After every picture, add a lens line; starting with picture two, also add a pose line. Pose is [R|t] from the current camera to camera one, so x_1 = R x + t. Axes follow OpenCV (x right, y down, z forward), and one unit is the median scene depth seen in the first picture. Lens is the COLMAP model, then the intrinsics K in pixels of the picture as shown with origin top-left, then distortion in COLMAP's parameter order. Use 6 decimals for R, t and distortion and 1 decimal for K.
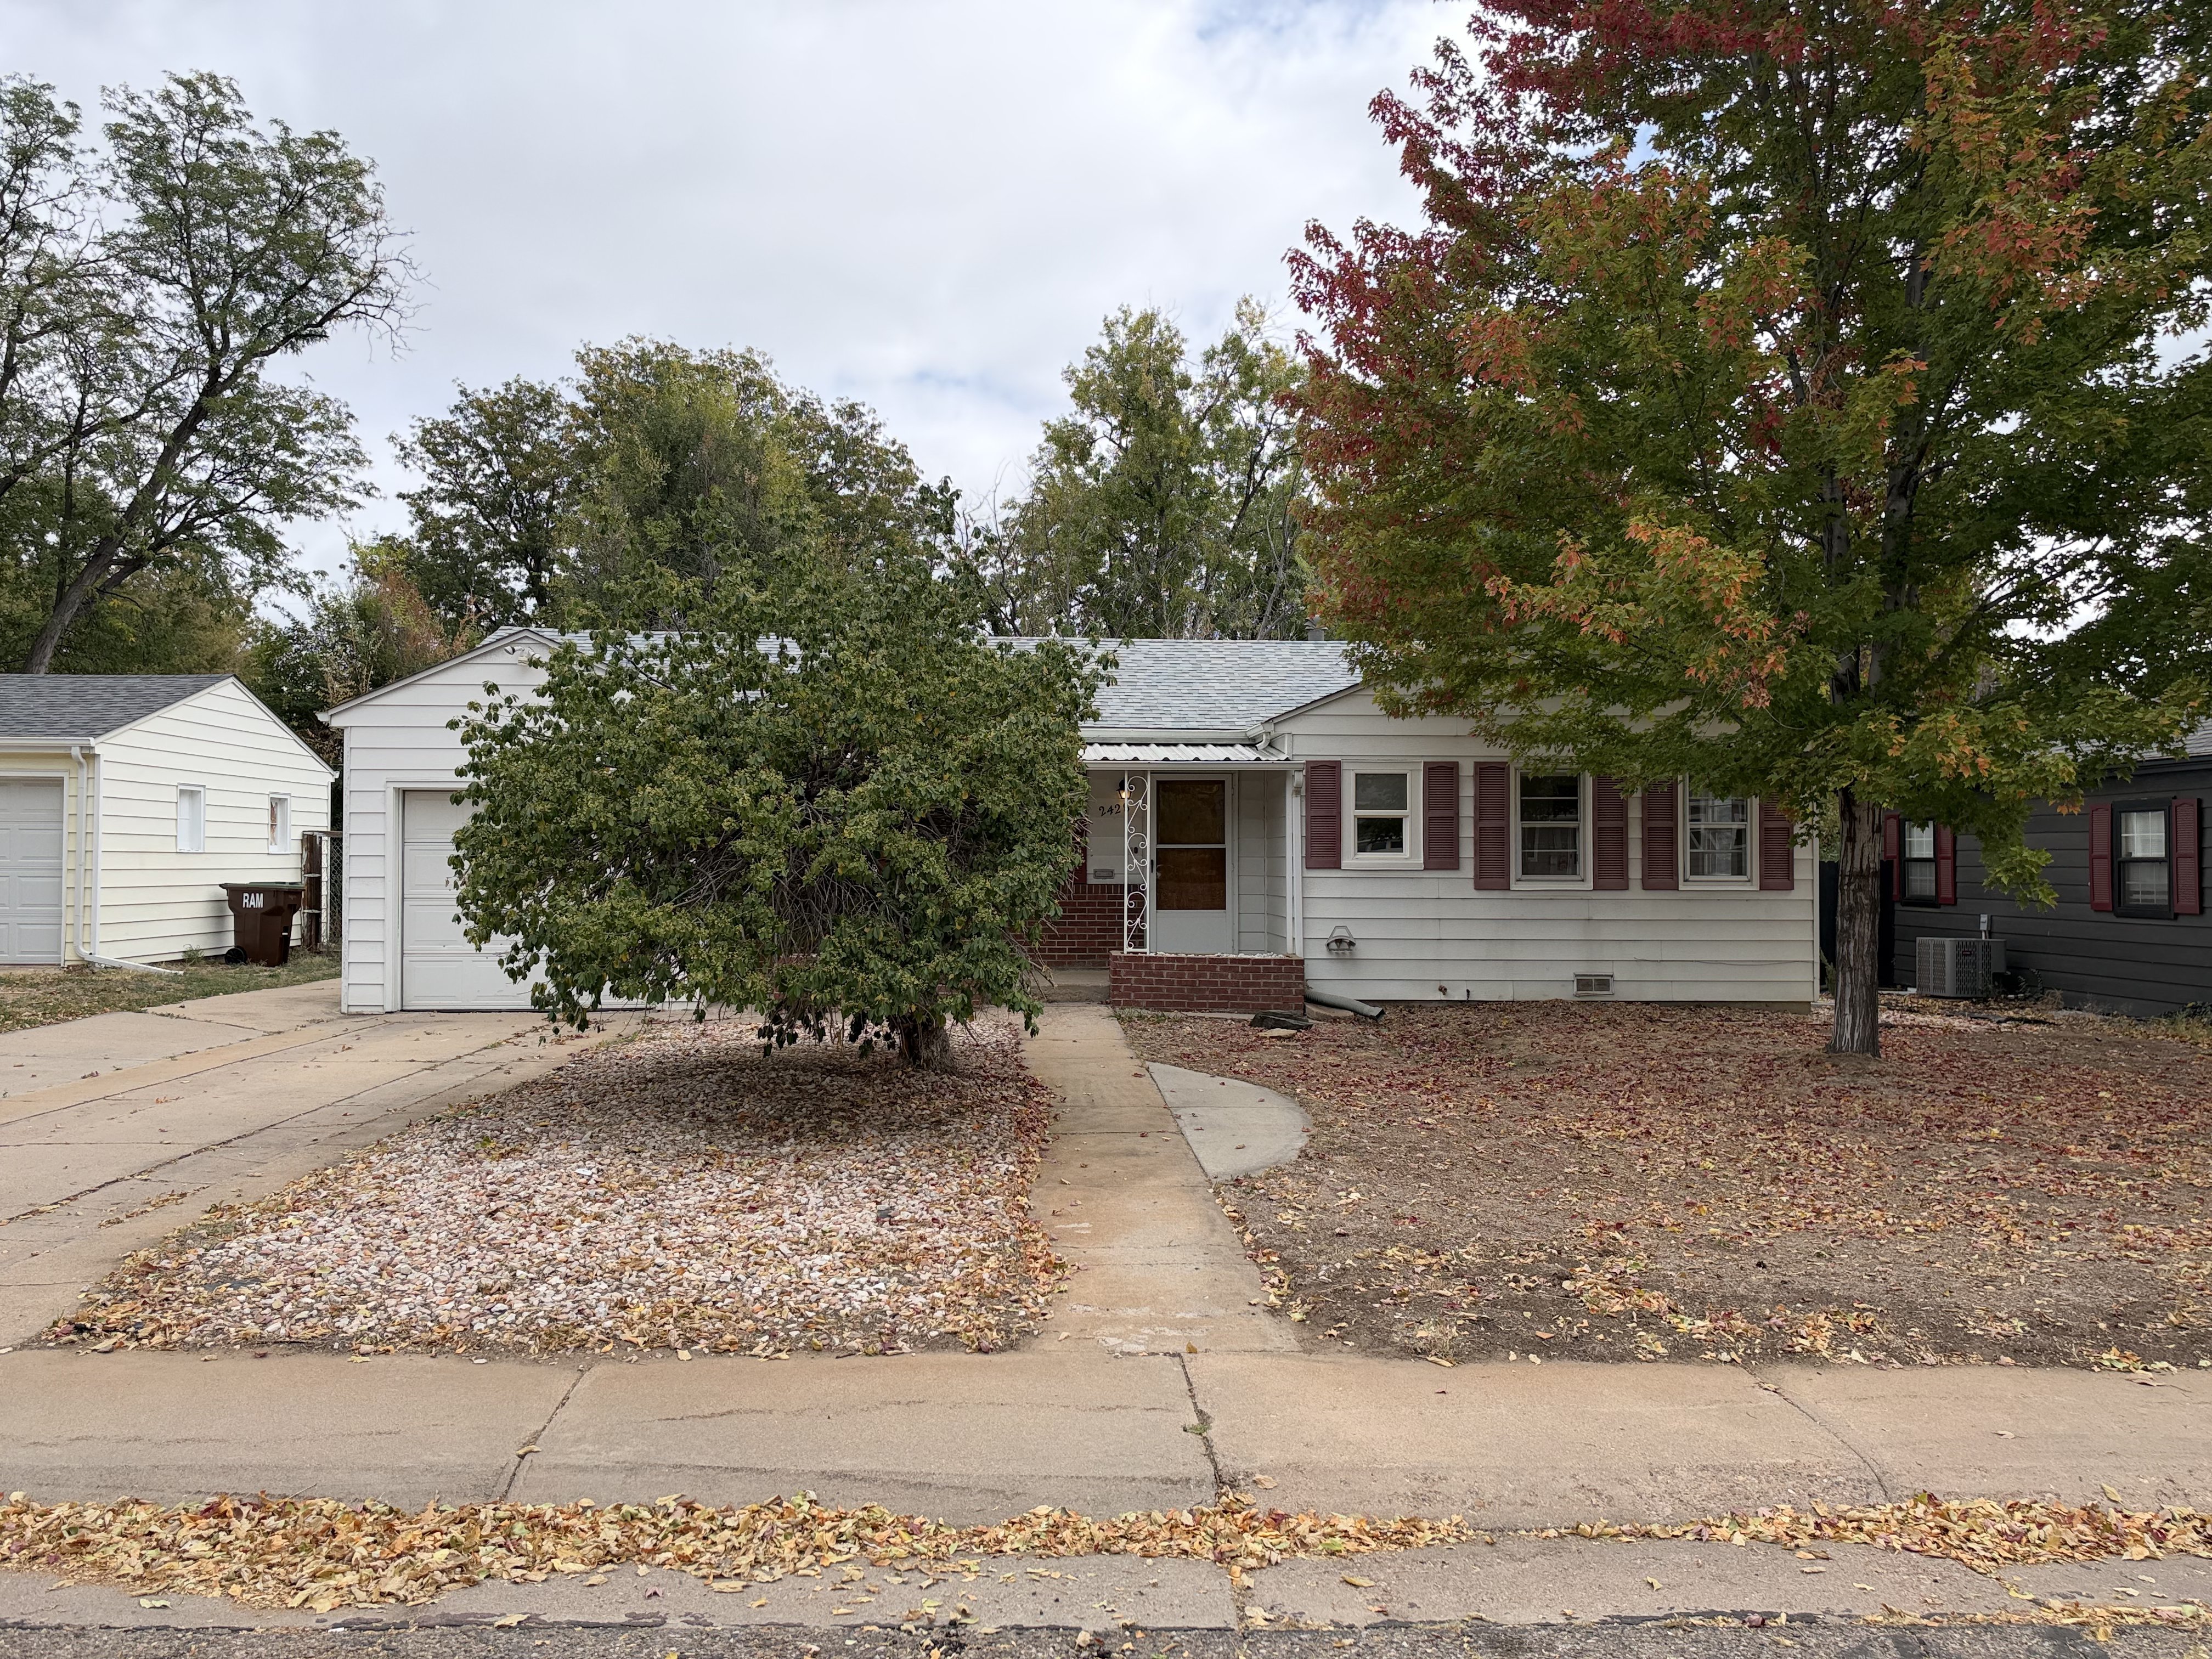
lens RADIAL K [[1566.4, 0, 1106.0], [0, 1566.4, 829.5], [0, 0, 1]] dist [0.061944, -0.053544]
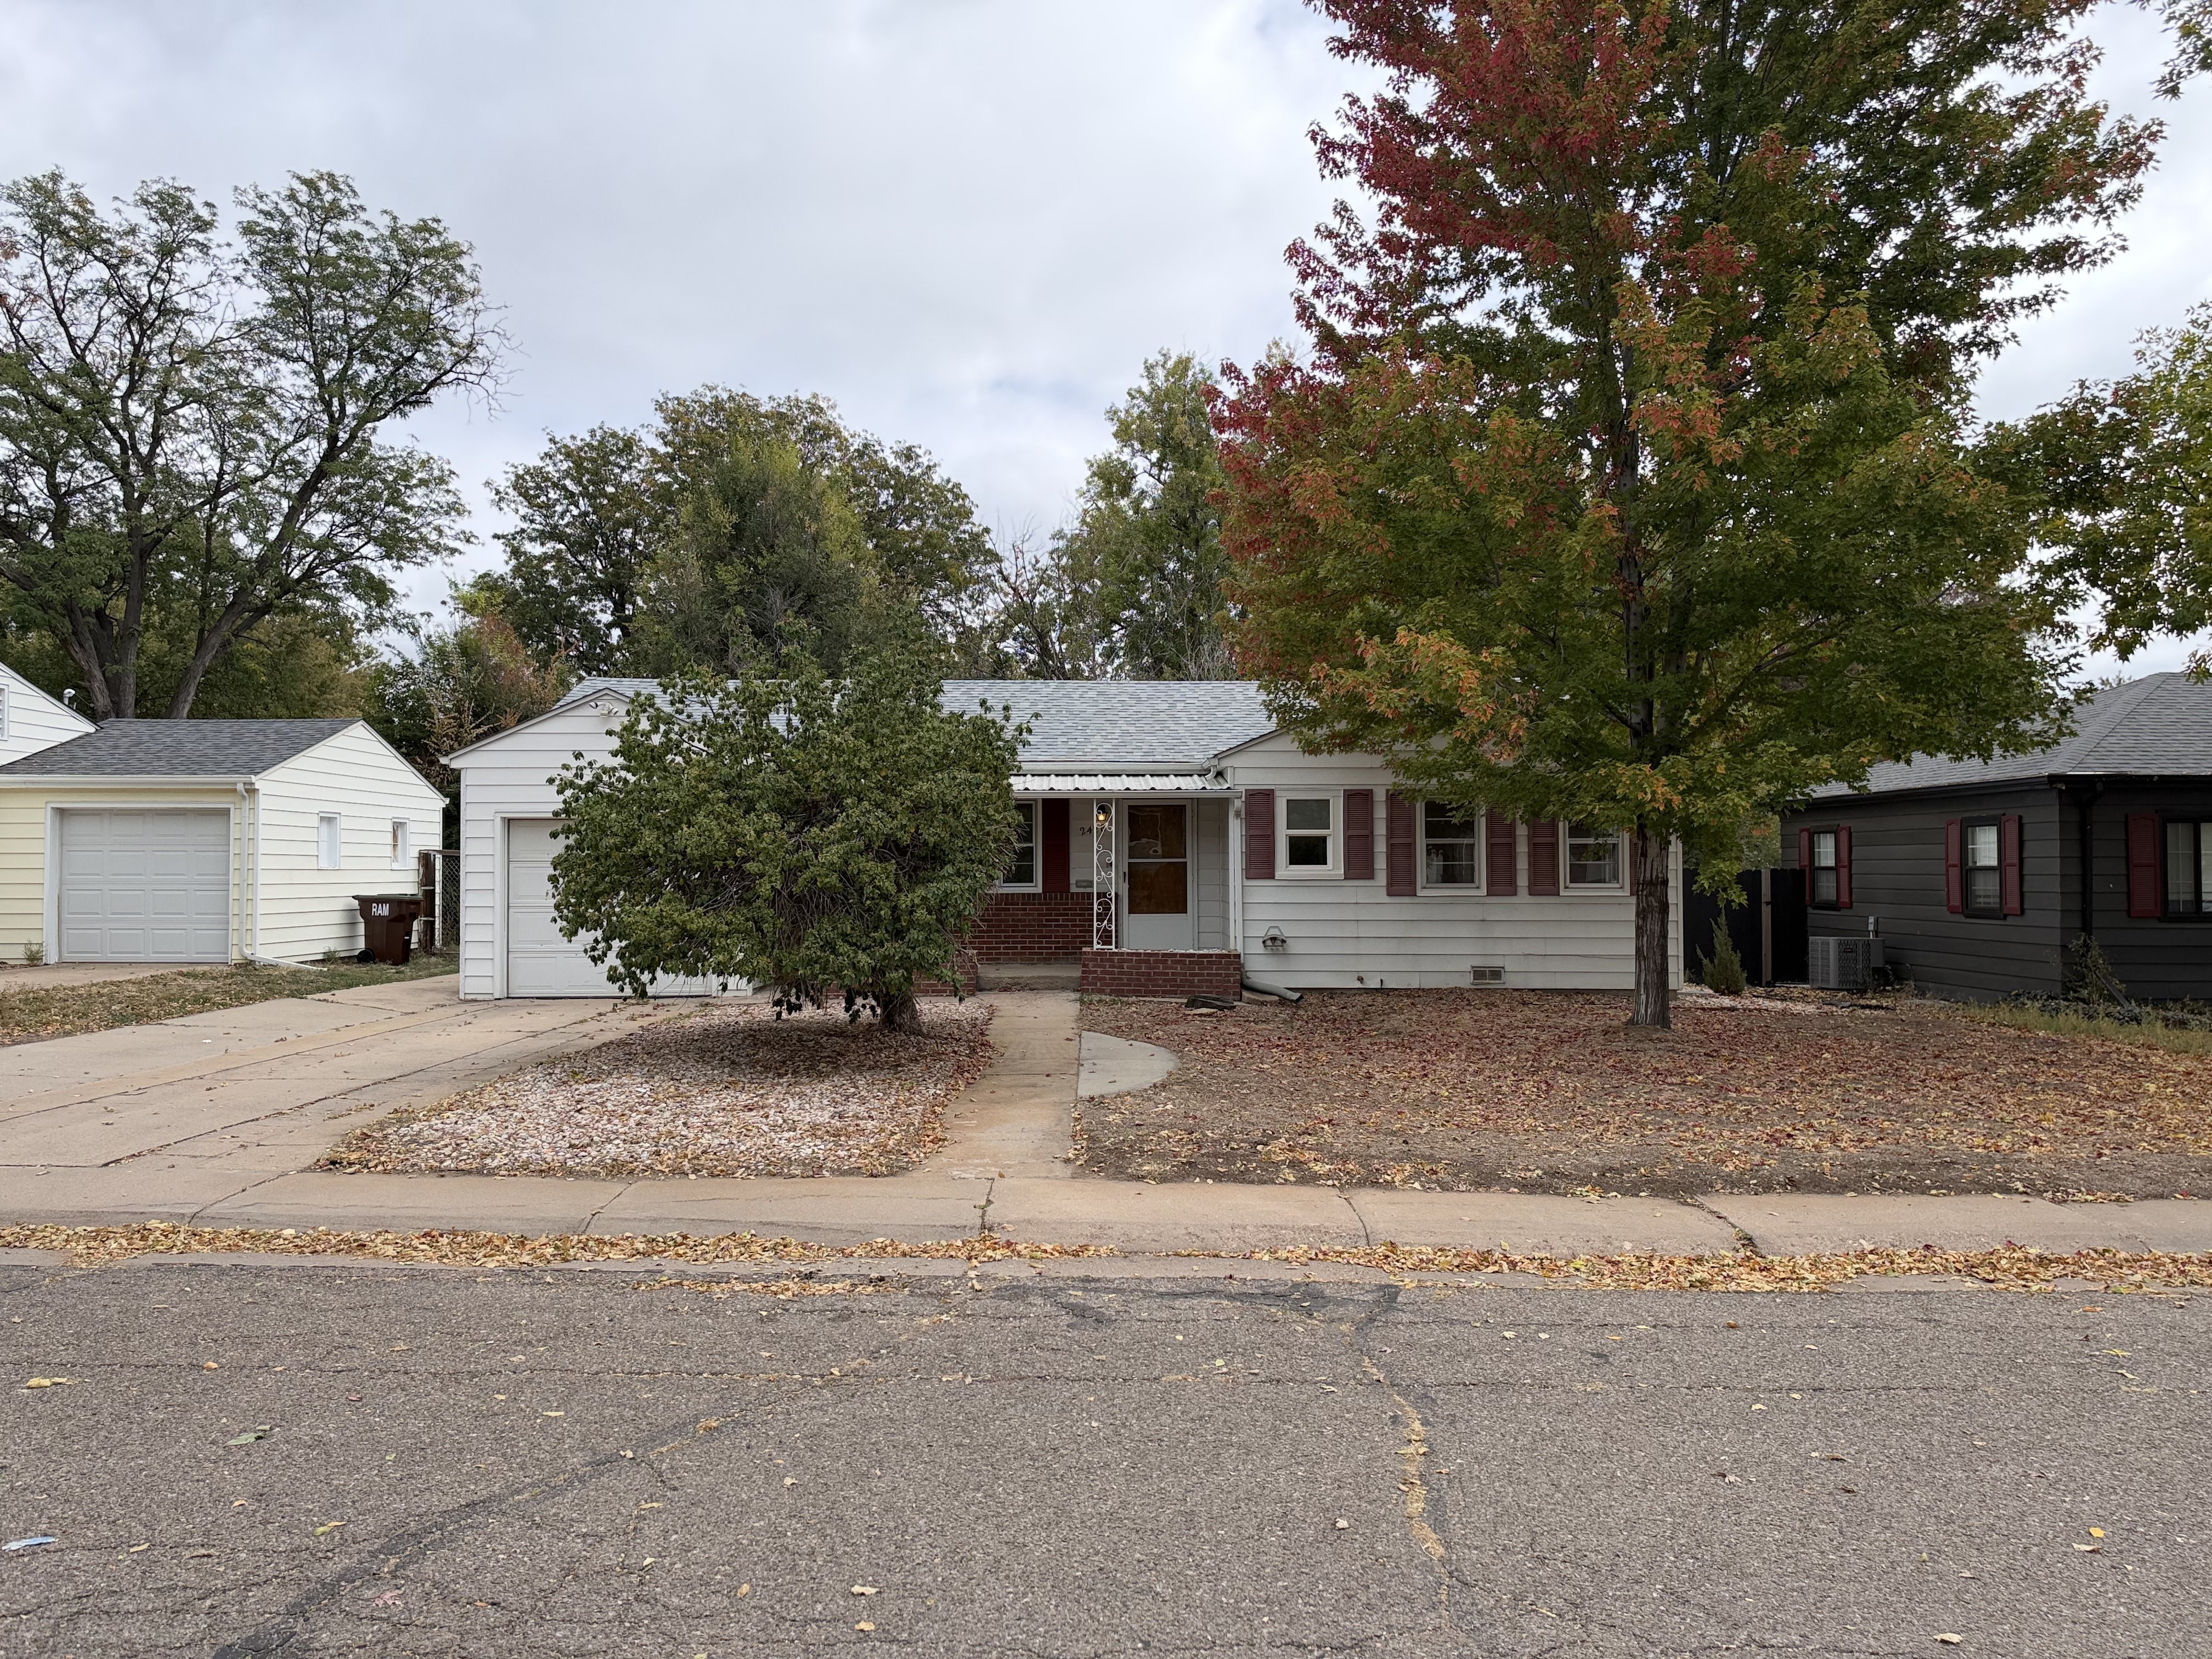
lens RADIAL K [[1557.3, 0, 1106.0], [0, 1557.3, 829.5], [0, 0, 1]] dist [0.142985, -0.183016]
pose [[0.998726, -0.006003, -0.050094, 0.076489], [0.005741, 0.999969, -0.005389, -0.006670], [0.050124, 0.005095, 0.998730, -0.193289]]
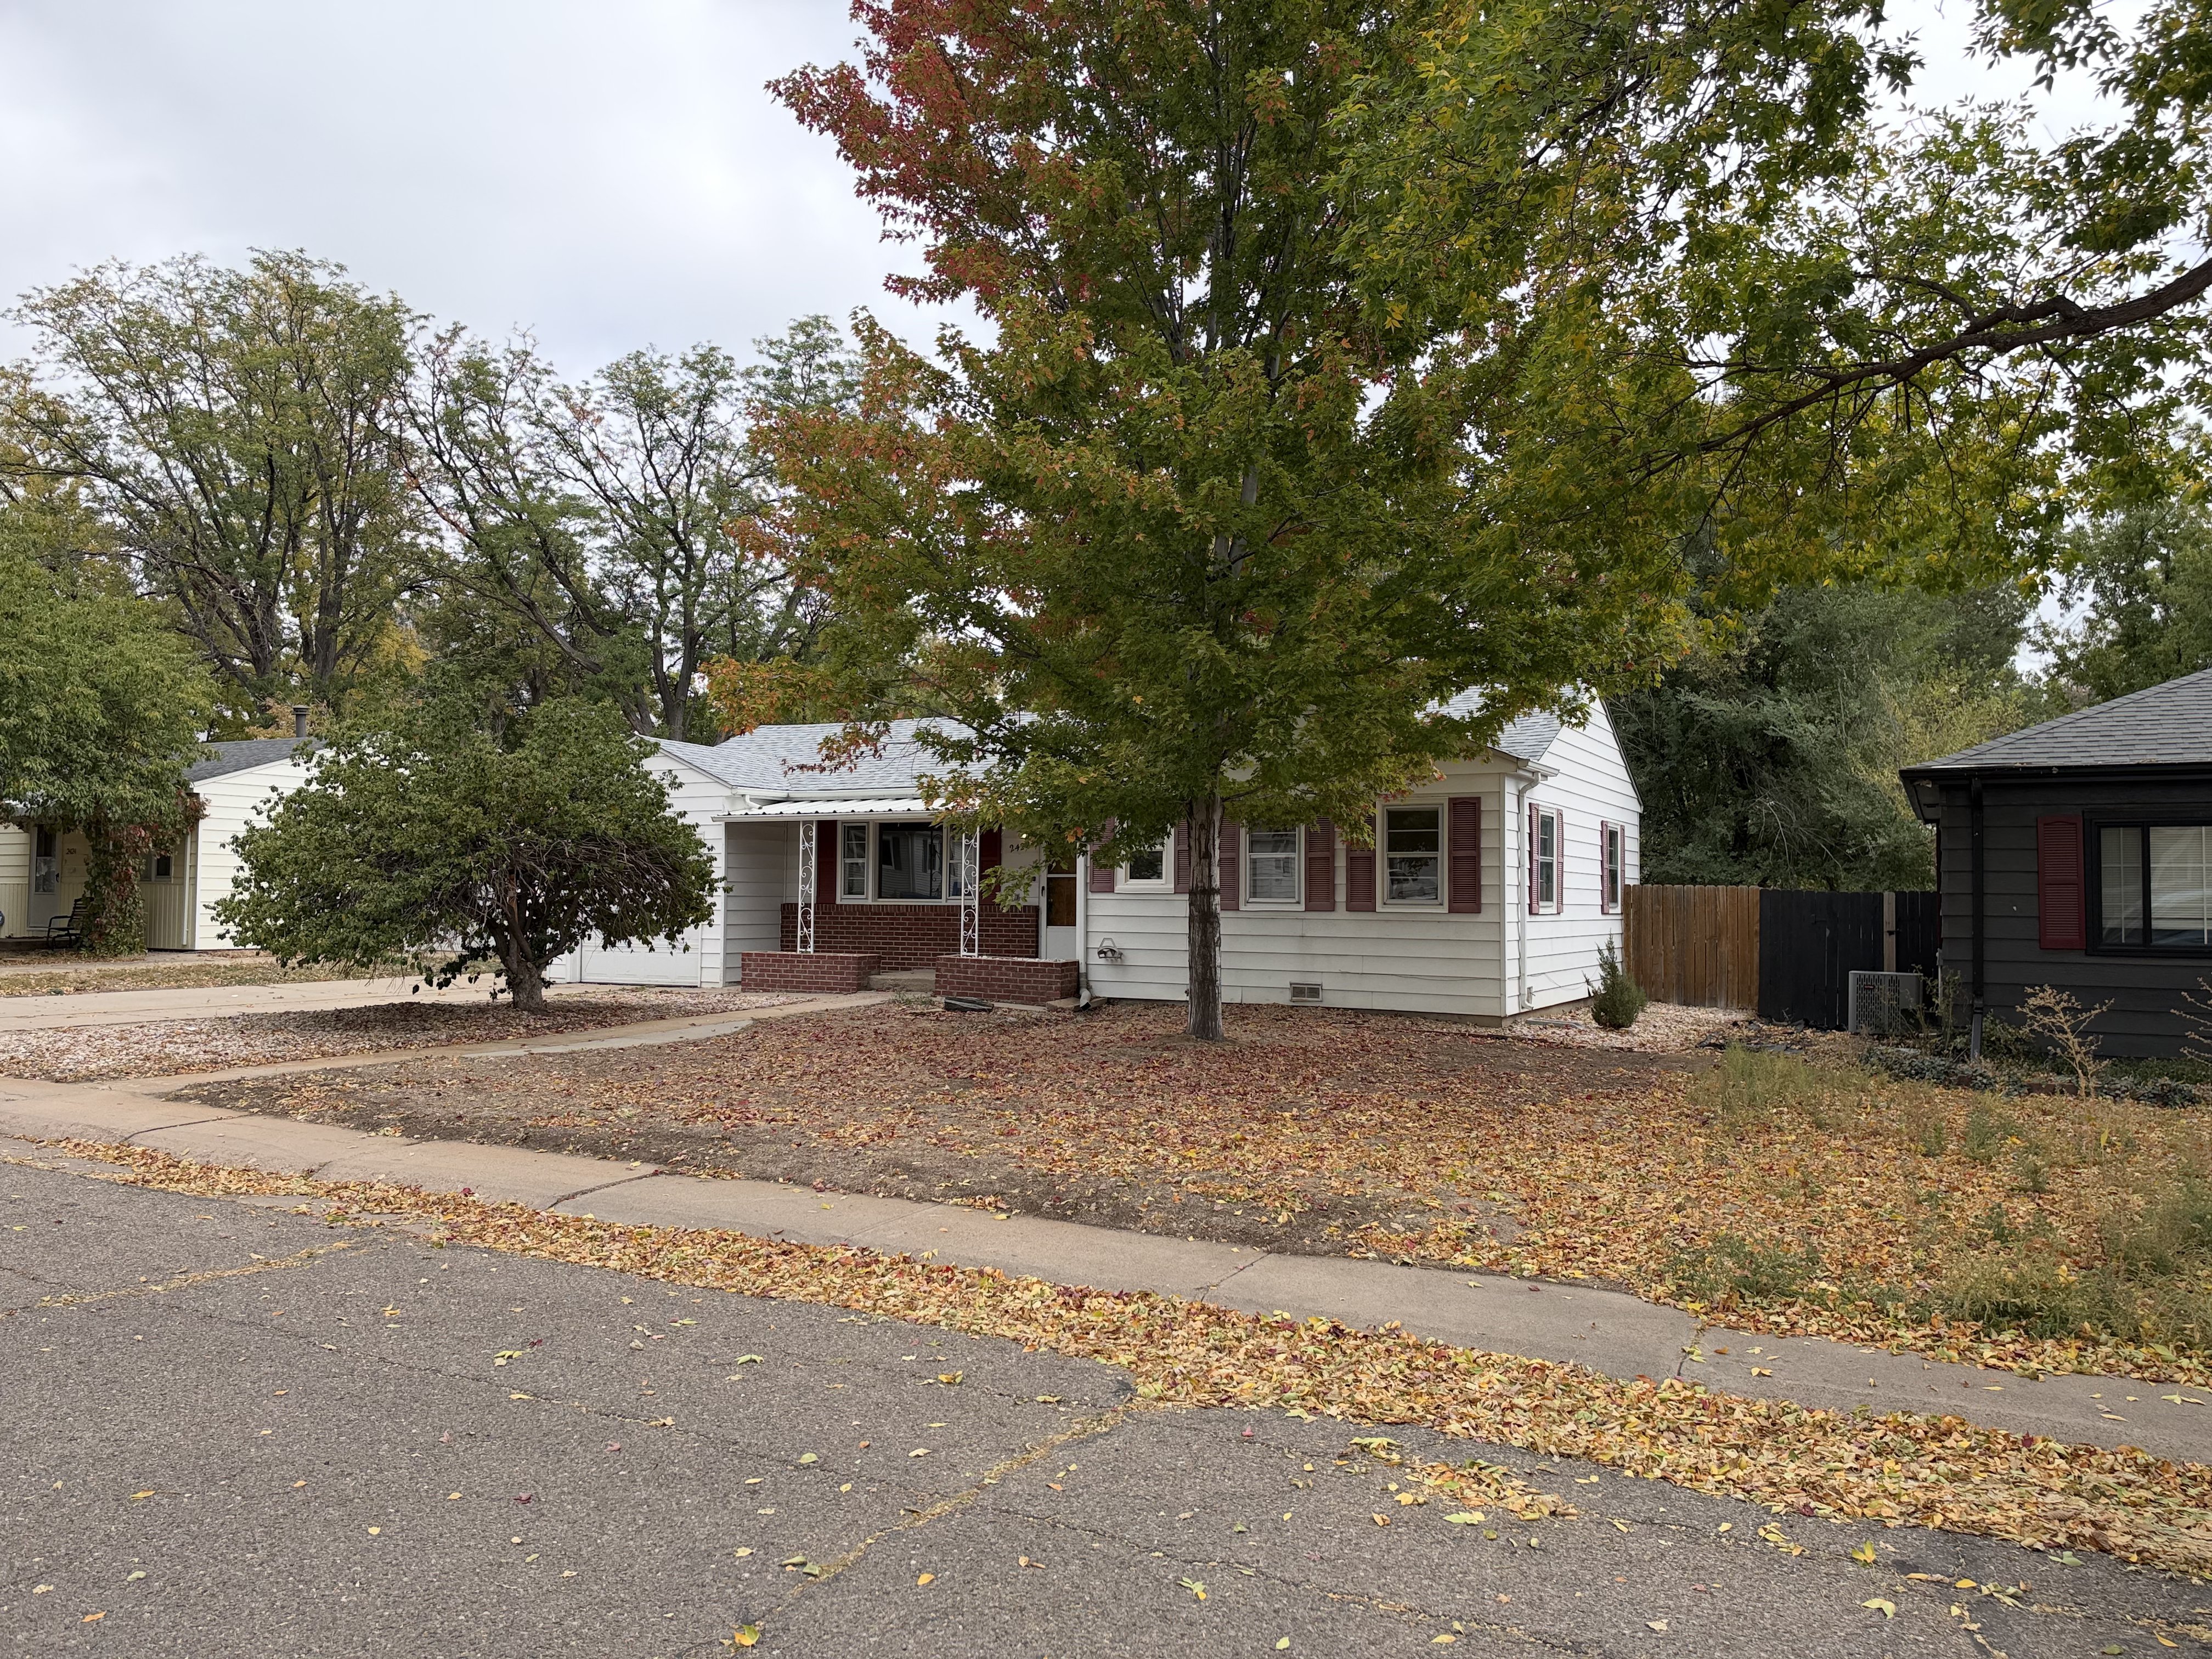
lens RADIAL K [[1557.3, 0, 1106.0], [0, 1557.3, 829.5], [0, 0, 1]] dist [0.142985, -0.183016]
pose [[0.861394, -0.019128, -0.507578, 0.730152], [0.007045, 0.999644, -0.025715, 0.006245], [0.507889, 0.018575, 0.861222, -0.070461]]
